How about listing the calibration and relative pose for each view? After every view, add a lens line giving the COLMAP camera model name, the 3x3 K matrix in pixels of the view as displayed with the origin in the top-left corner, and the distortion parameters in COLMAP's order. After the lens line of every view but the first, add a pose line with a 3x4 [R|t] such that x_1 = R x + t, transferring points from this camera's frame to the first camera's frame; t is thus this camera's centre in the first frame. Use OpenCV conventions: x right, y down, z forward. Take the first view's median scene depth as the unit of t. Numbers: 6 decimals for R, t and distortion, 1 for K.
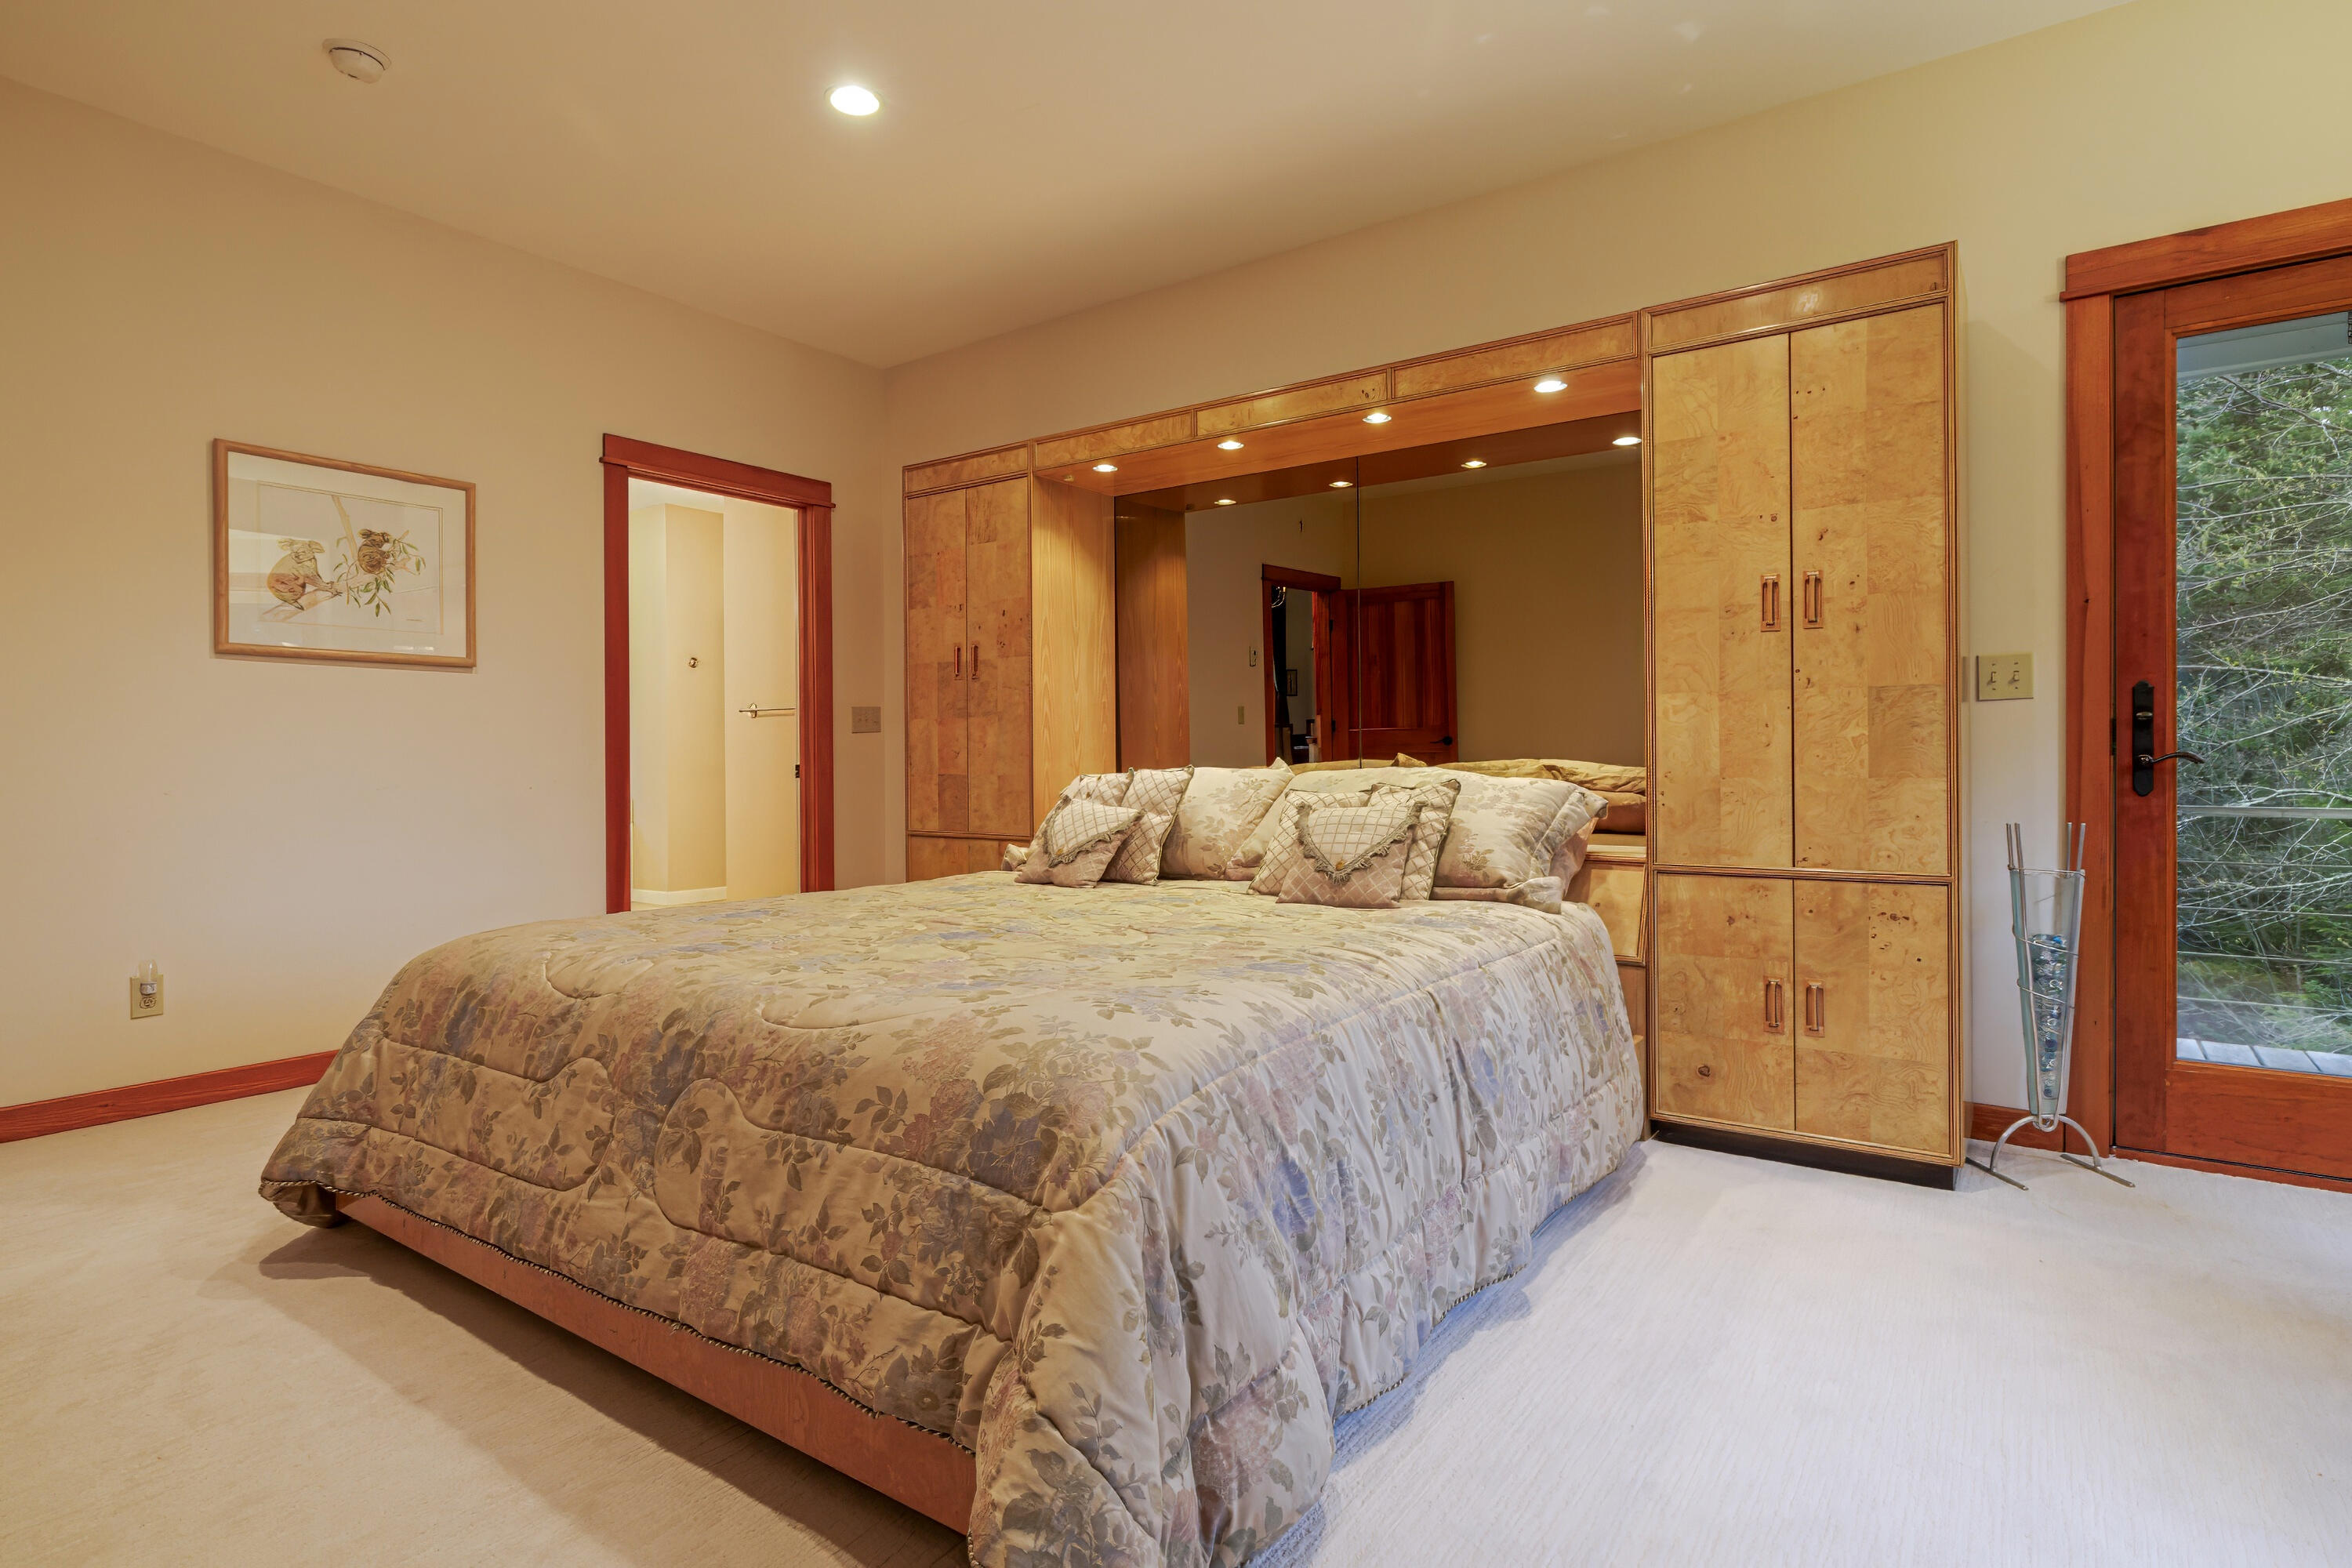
lens RADIAL K [[1219.2, 0, 1176.0], [0, 1219.2, 763.0], [0, 0, 1]] dist [0.005775, 0.000299]
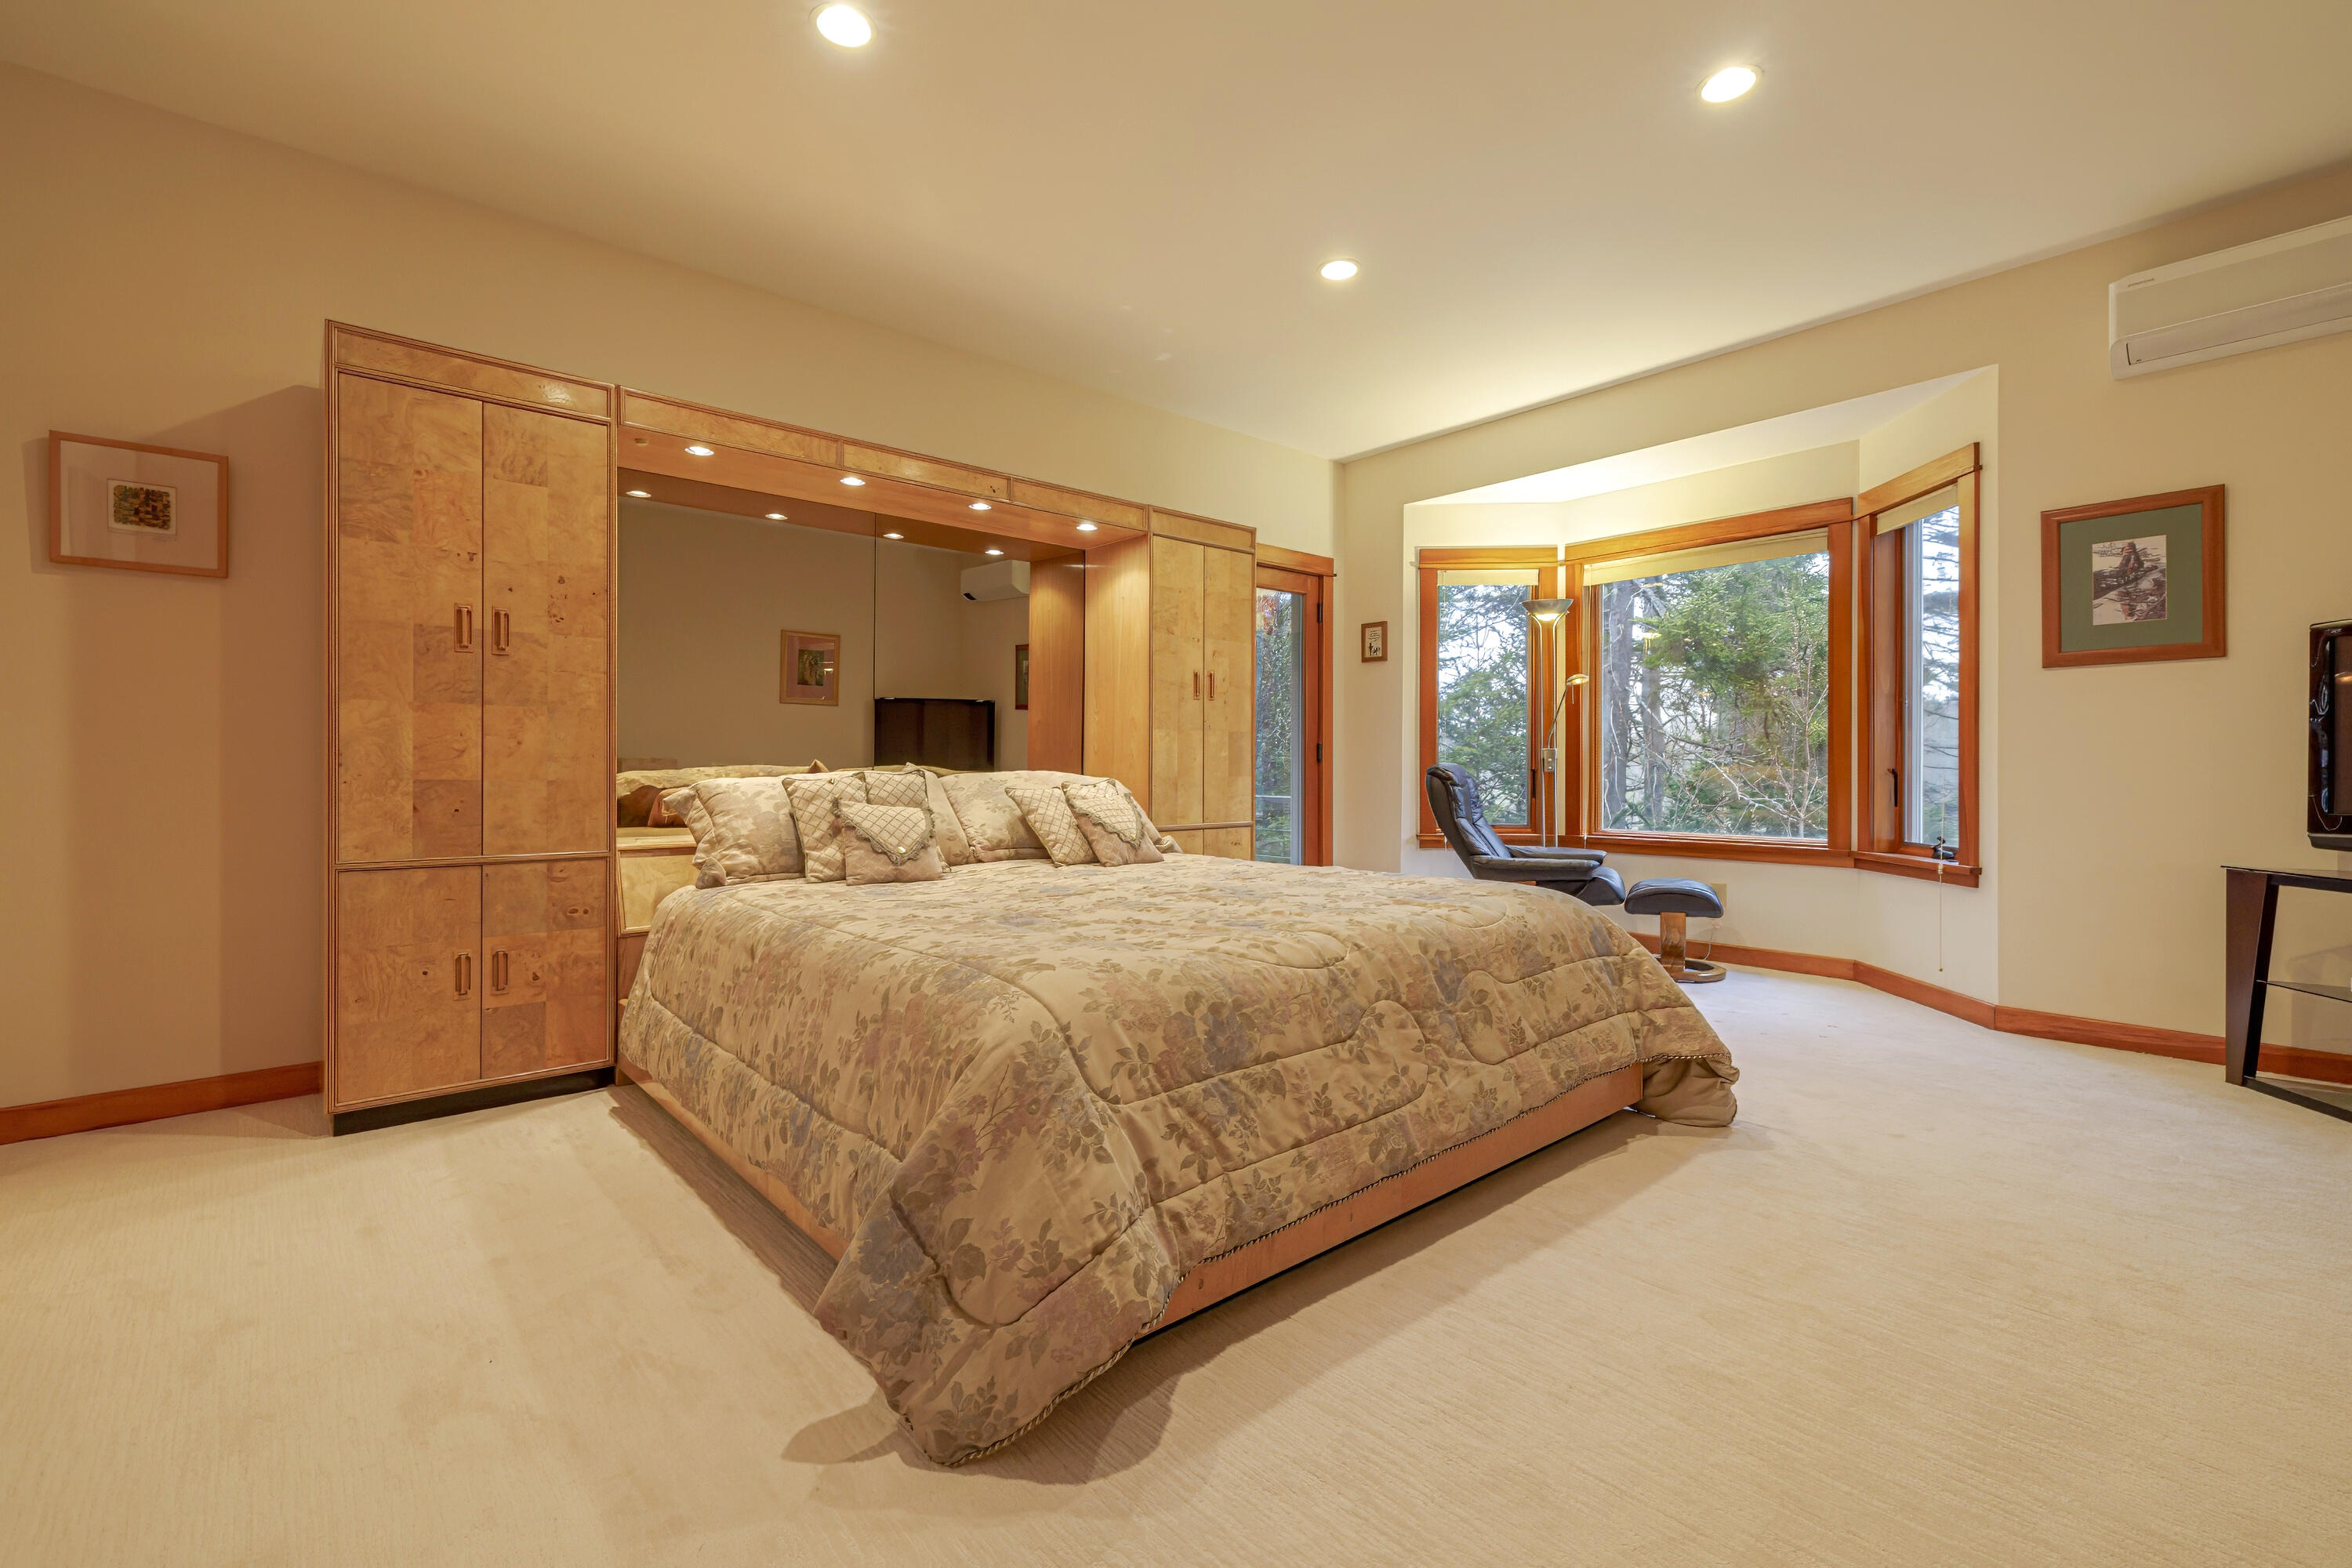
lens RADIAL K [[1009.3, 0, 1176.0], [0, 1009.3, 784.0], [0, 0, 1]] dist [-0.012177, 0.000127]
pose [[0.223476, -0.005342, 0.974695, -0.999865], [0.002312, 0.999985, 0.004950, 0.014621], [-0.974707, 0.001147, 0.223485, 0.648030]]
